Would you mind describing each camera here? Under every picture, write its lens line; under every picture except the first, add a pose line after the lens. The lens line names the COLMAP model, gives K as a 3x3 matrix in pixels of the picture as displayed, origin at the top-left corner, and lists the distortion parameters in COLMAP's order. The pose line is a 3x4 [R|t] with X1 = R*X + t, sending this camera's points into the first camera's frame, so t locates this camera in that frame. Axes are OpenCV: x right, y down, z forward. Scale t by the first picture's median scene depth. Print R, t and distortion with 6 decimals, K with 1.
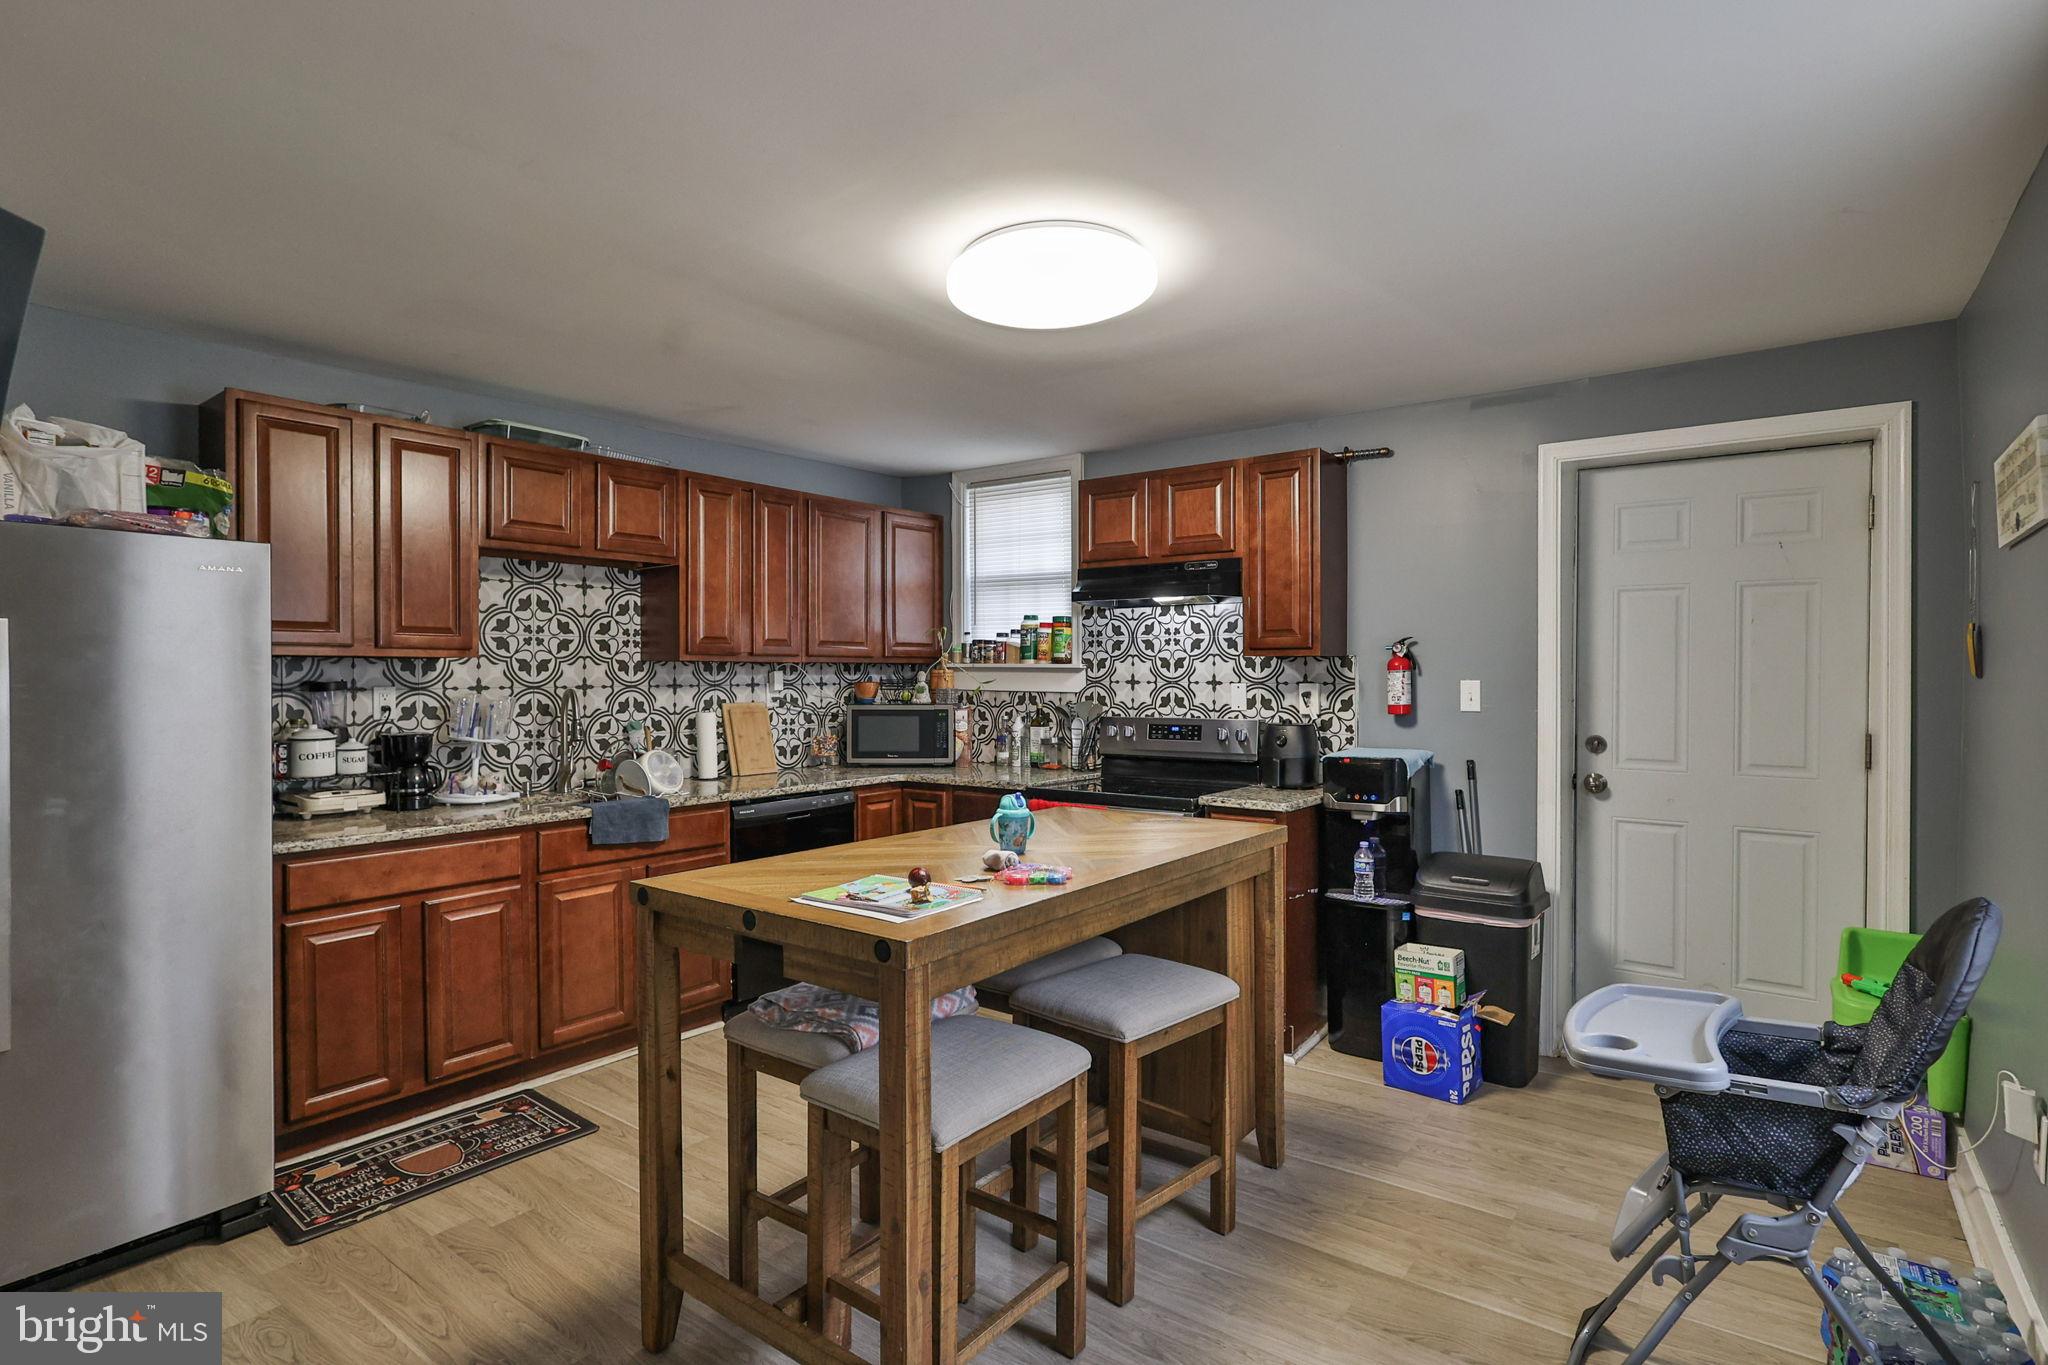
lens RADIAL K [[1024.8, 0, 1017.0], [0, 1024.8, 682.8], [0, 0, 1]] dist [-0.001182, 0.000112]
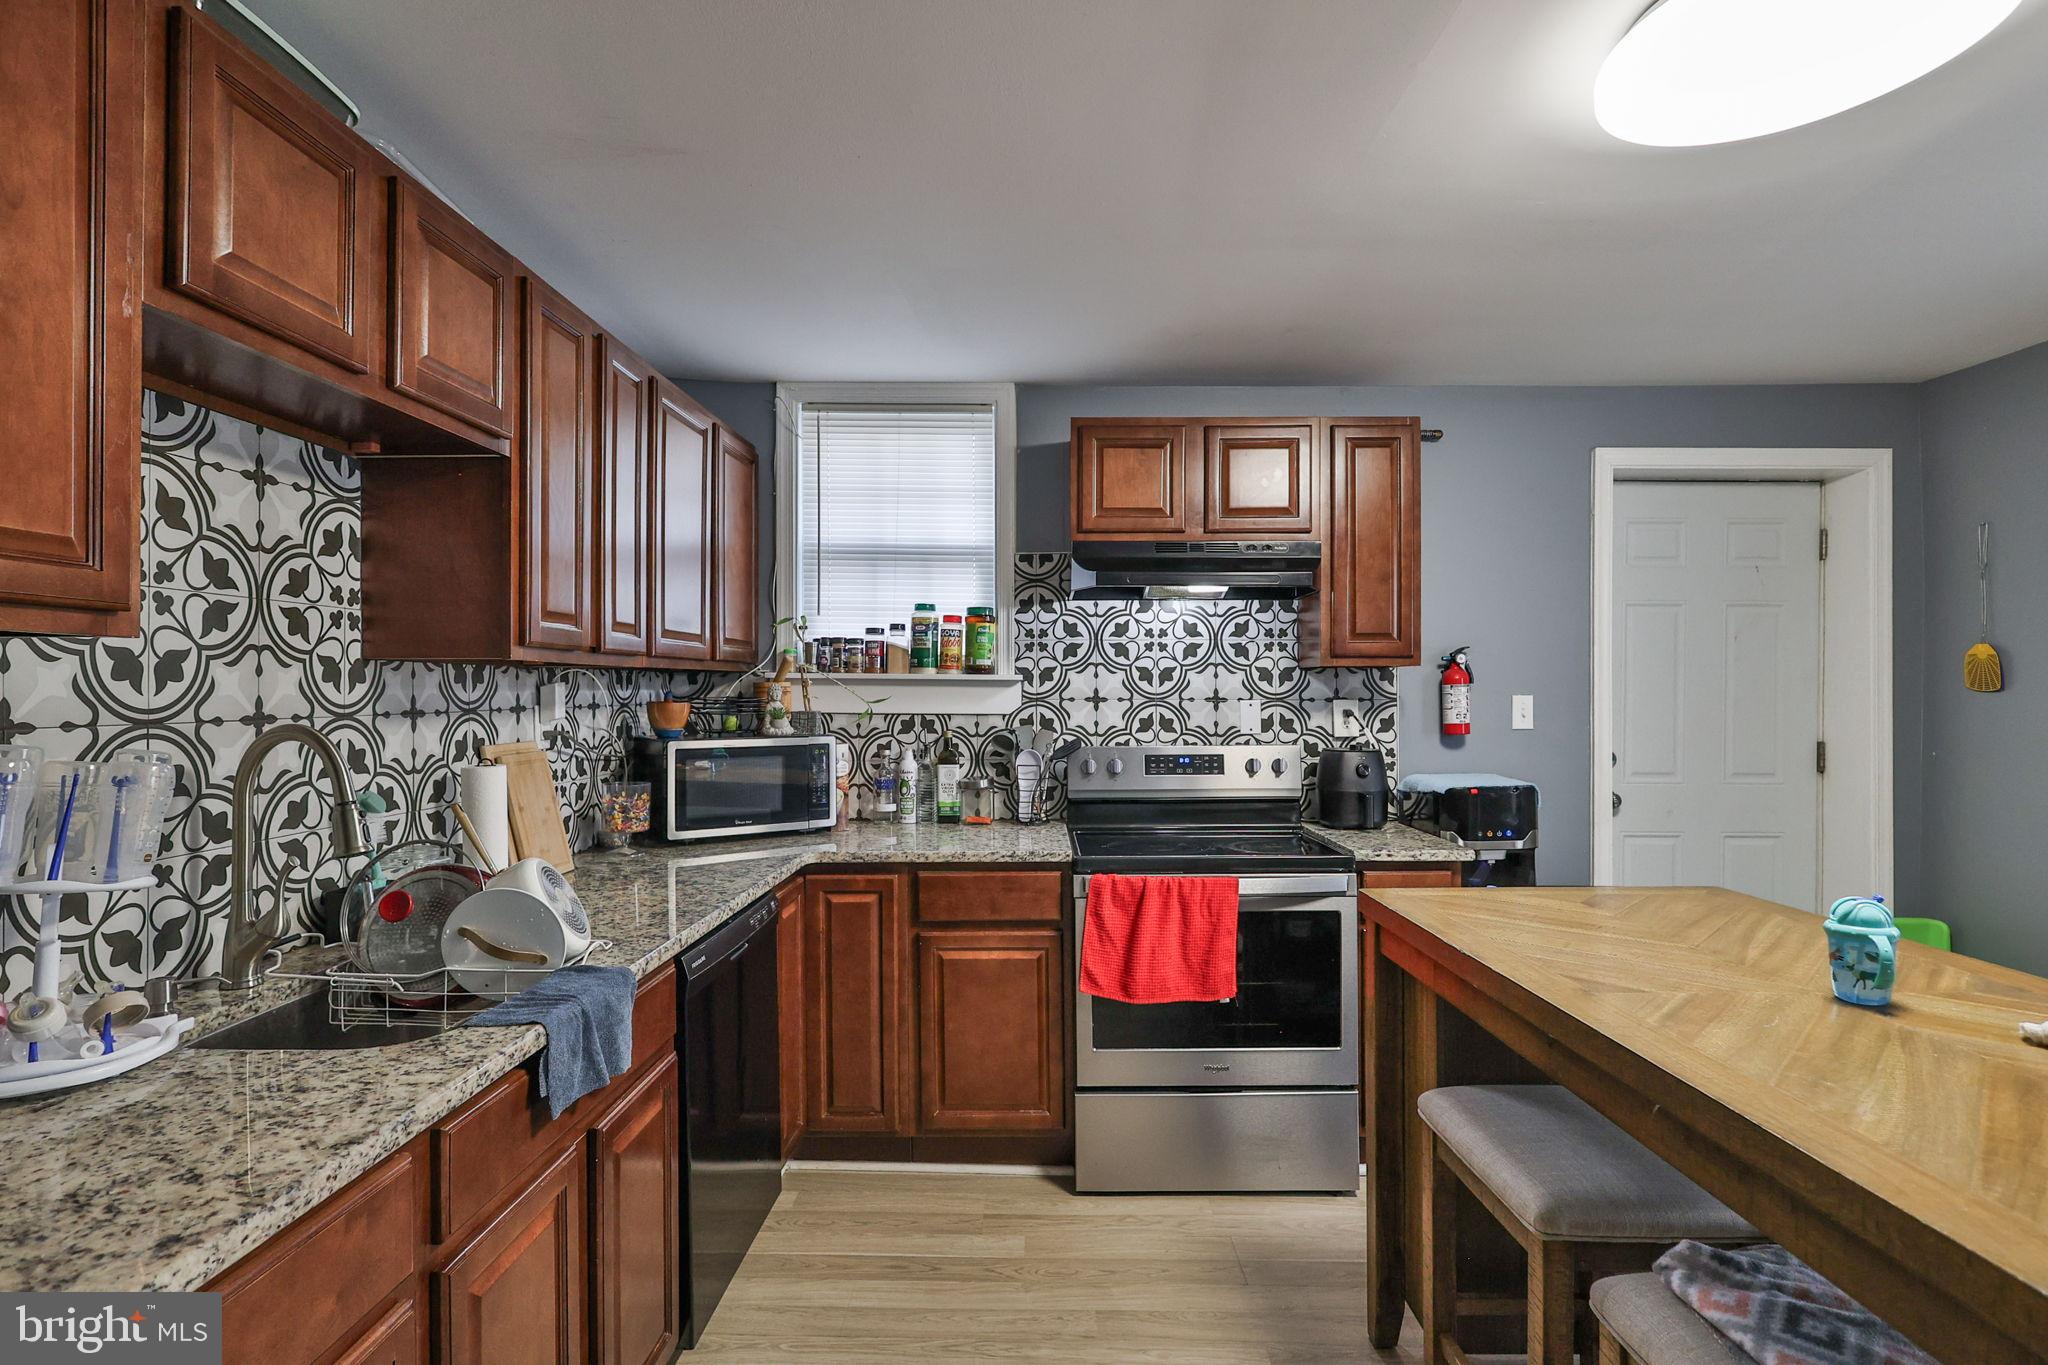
lens RADIAL K [[1027.8, 0, 1008.1], [0, 1027.8, 684.3], [0, 0, 1]] dist [0.000256, 0.000271]
pose [[0.799777, 0.002659, 0.600292, -0.406678], [0.005298, 0.999920, -0.011487, -0.003568], [-0.600274, 0.012367, 0.799699, 0.459726]]
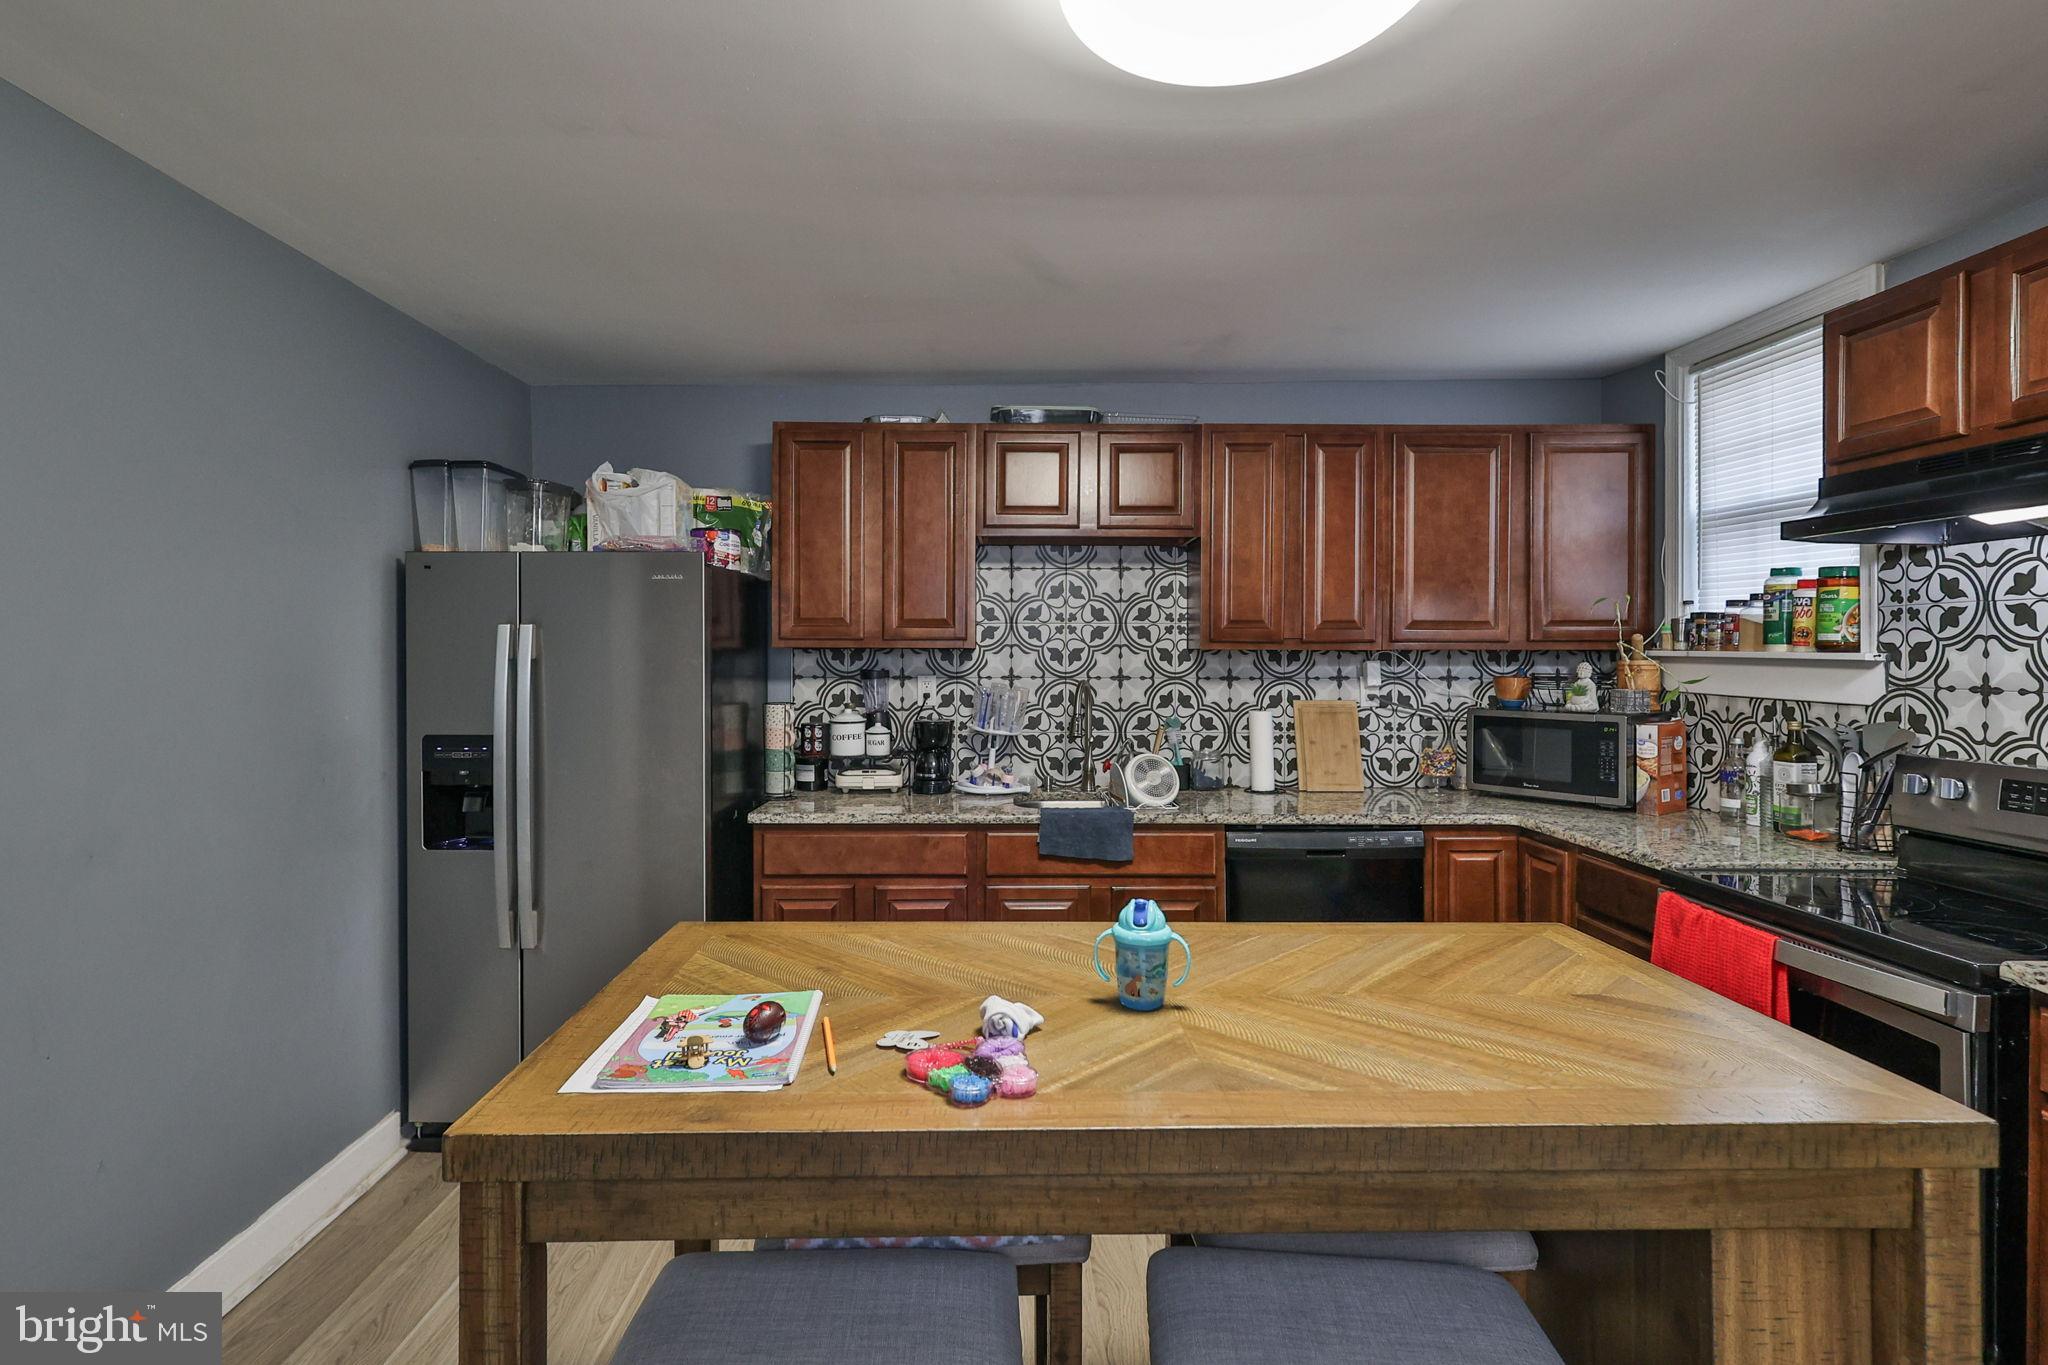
lens RADIAL K [[1015.3, 0, 996.0], [0, 1015.3, 653.8], [0, 0, 1]] dist [0.000635, 0.000632]
pose [[0.617905, 0.003019, -0.786247, 0.214054], [-0.008663, 0.999958, -0.002968, -0.013277], [0.786205, 0.008645, 0.617906, 0.329853]]
